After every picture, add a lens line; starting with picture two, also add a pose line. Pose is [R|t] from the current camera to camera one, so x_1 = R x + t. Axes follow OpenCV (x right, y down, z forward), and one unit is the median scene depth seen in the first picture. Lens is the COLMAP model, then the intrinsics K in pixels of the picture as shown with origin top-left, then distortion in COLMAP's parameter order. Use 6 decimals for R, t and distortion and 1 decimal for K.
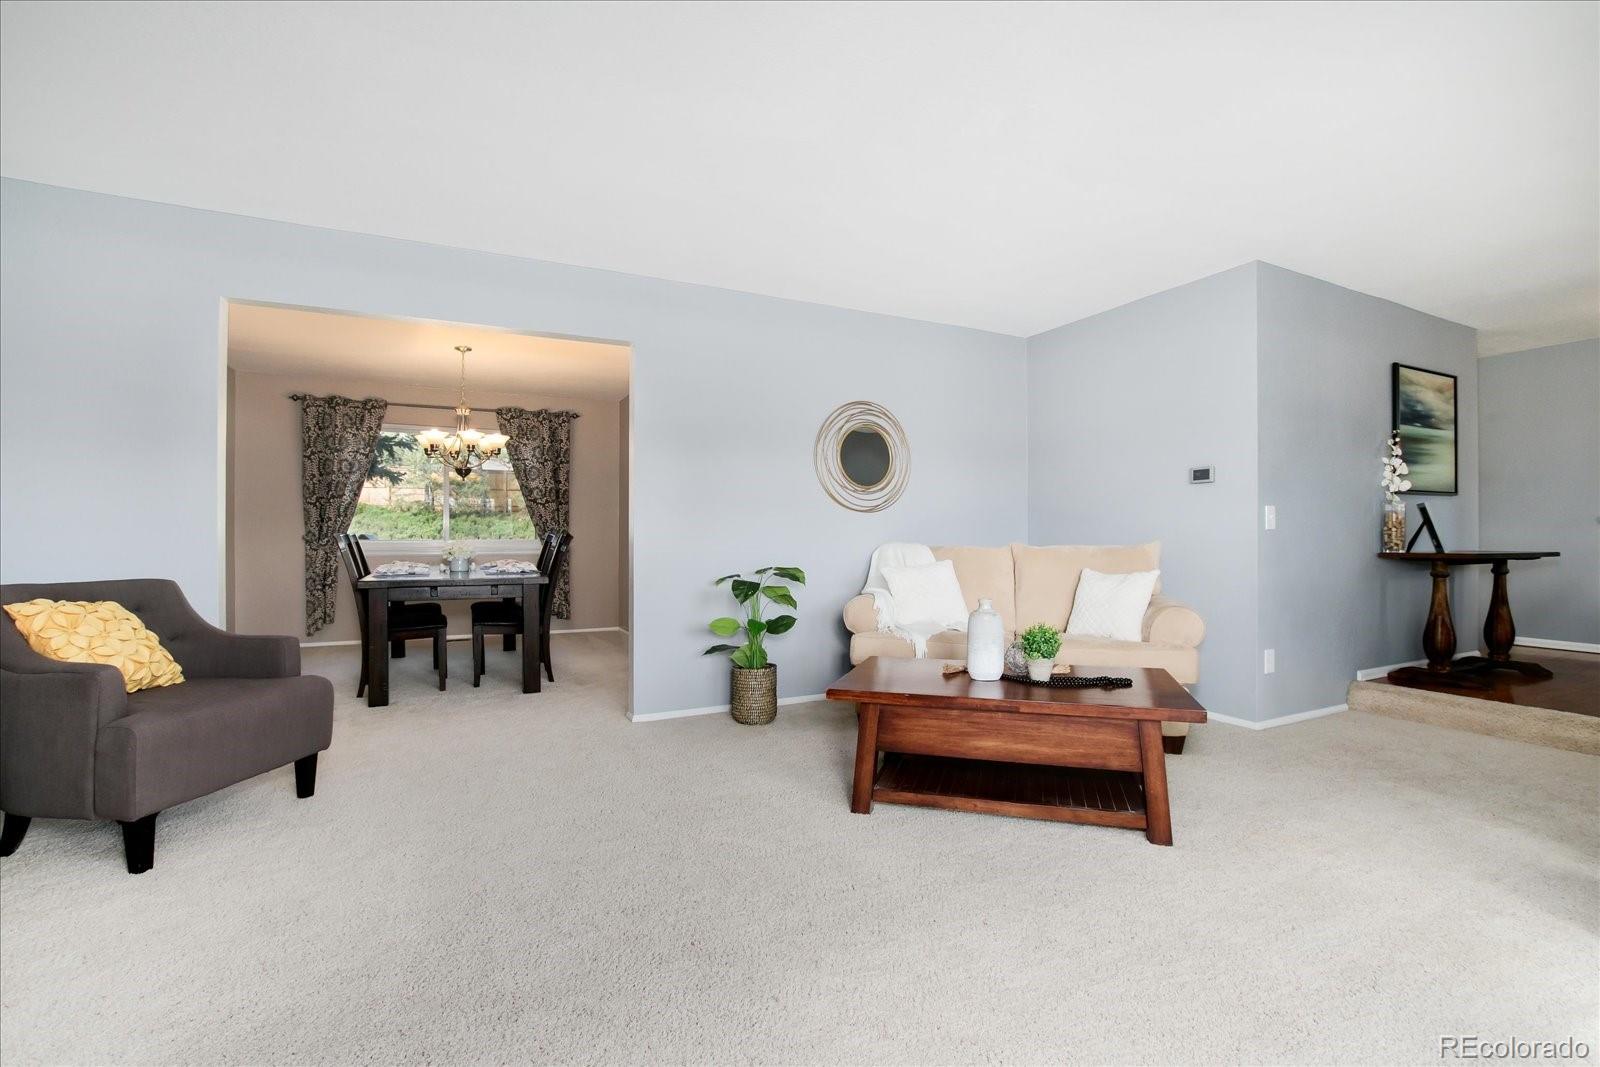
lens RADIAL K [[725.3, 0, 799.7], [0, 725.3, 537.1], [0, 0, 1]] dist [-0.026702, -0.000333]
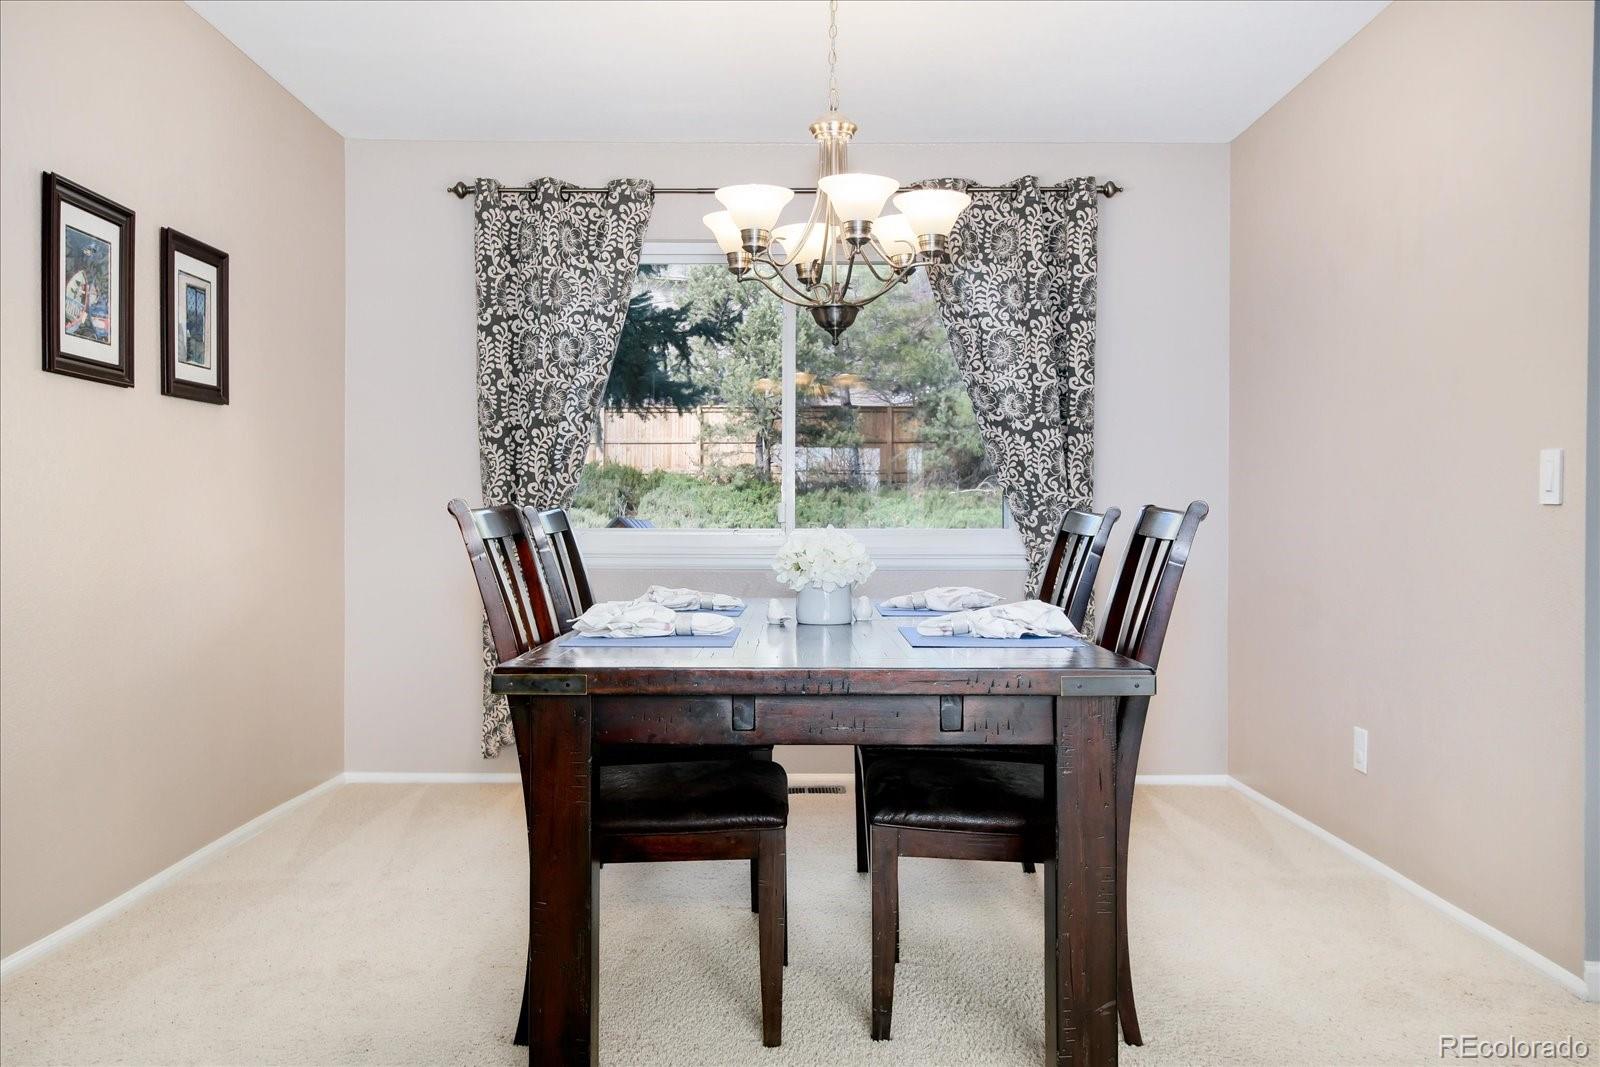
lens RADIAL K [[1331.3, 0, 774.3], [0, 1331.3, 529.1], [0, 0, 1]] dist [-0.007171, -0.000080]
pose [[0.892224, 0.001504, -0.451590, -0.261403], [-0.002116, 0.999997, -0.000852, 0.007078], [0.451588, 0.001716, 0.892225, 0.537337]]
